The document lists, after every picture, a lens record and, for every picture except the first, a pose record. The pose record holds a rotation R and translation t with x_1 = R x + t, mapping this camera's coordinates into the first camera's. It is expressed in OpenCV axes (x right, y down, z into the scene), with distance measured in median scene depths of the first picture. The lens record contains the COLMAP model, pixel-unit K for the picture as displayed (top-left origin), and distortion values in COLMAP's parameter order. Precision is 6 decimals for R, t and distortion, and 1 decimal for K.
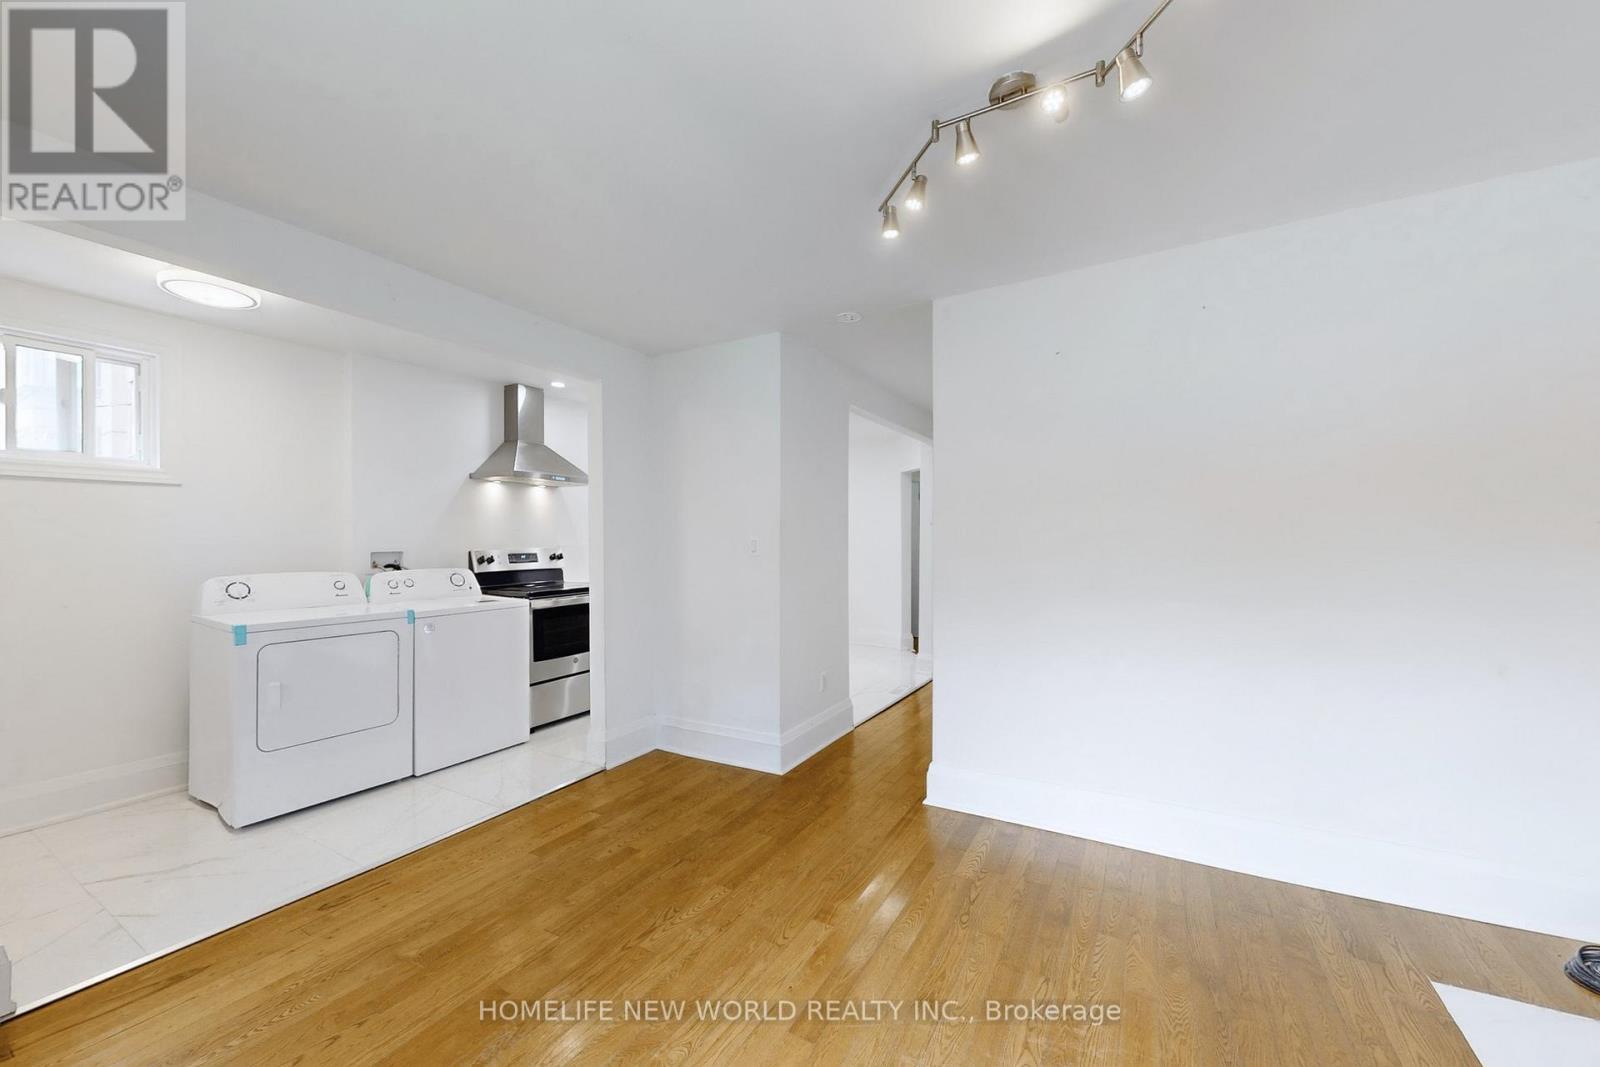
lens RADIAL K [[640.9, 0, 800.0], [0, 640.9, 533.5], [0, 0, 1]] dist [0.000852, 0.000124]
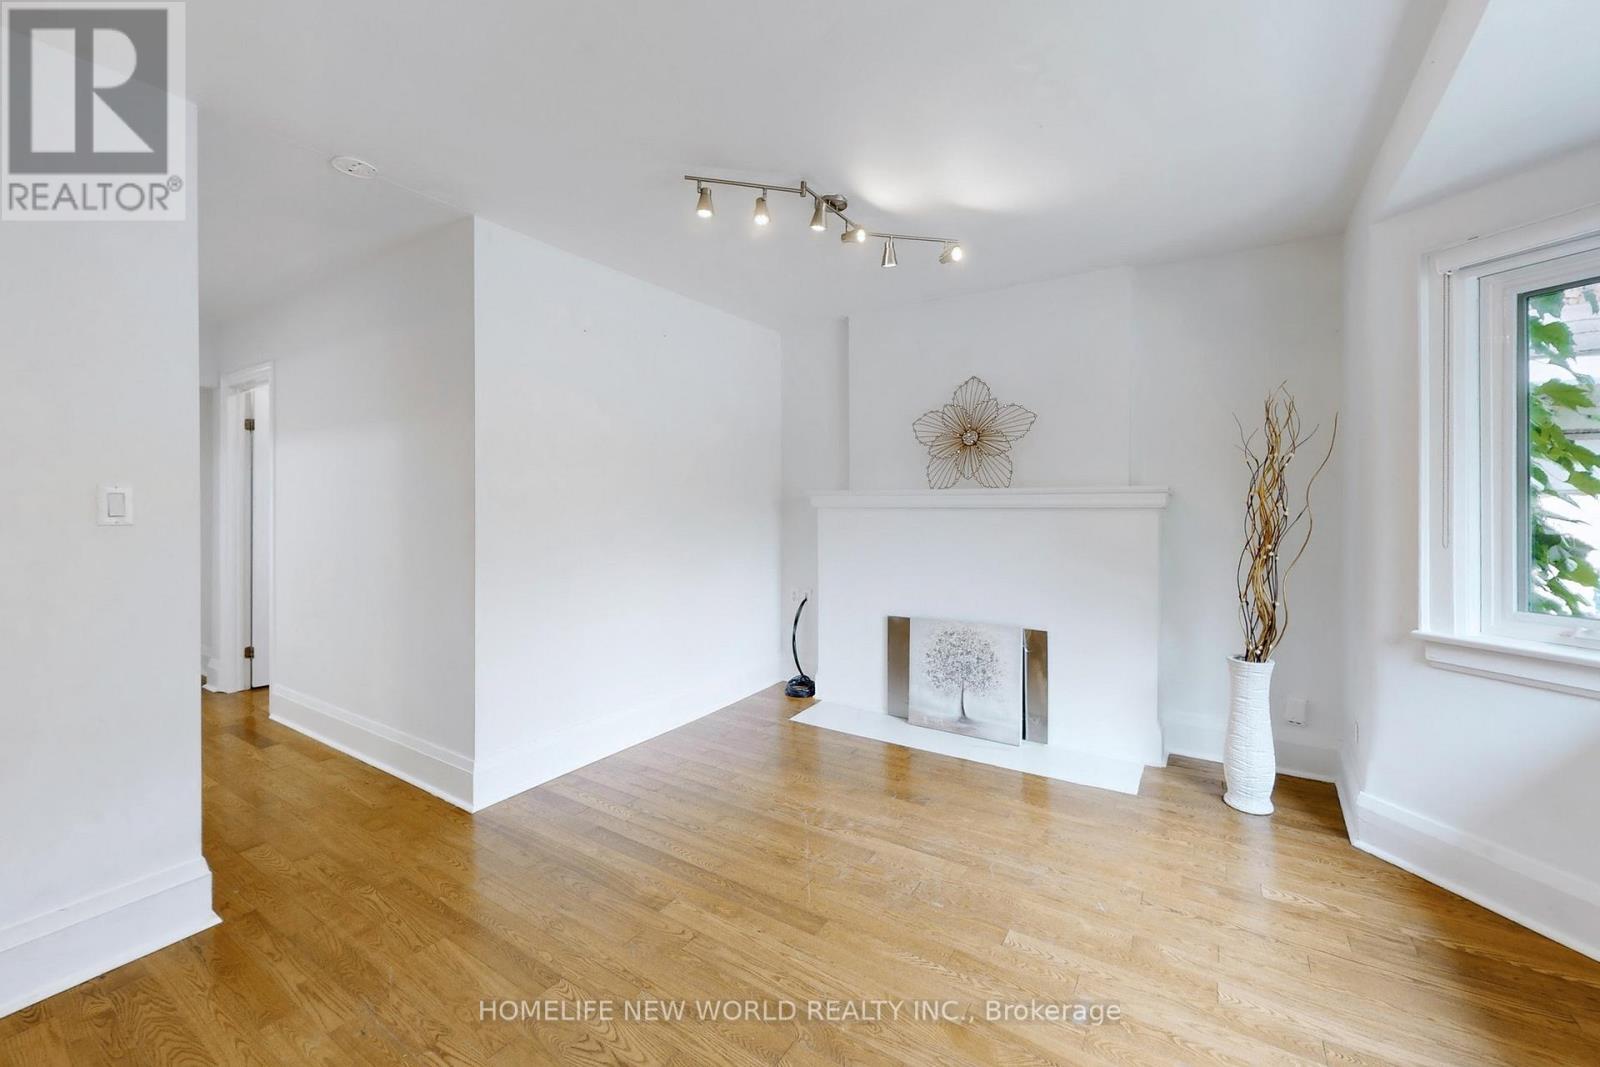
lens RADIAL K [[625.6, 0, 820.1], [0, 625.6, 498.1], [0, 0, 1]] dist [0.000261, -0.000027]
pose [[0.042309, 0.003696, 0.999098, -0.737195], [-0.007468, 0.999966, -0.003383, 0.012005], [-0.999077, -0.007318, 0.042335, 0.628274]]
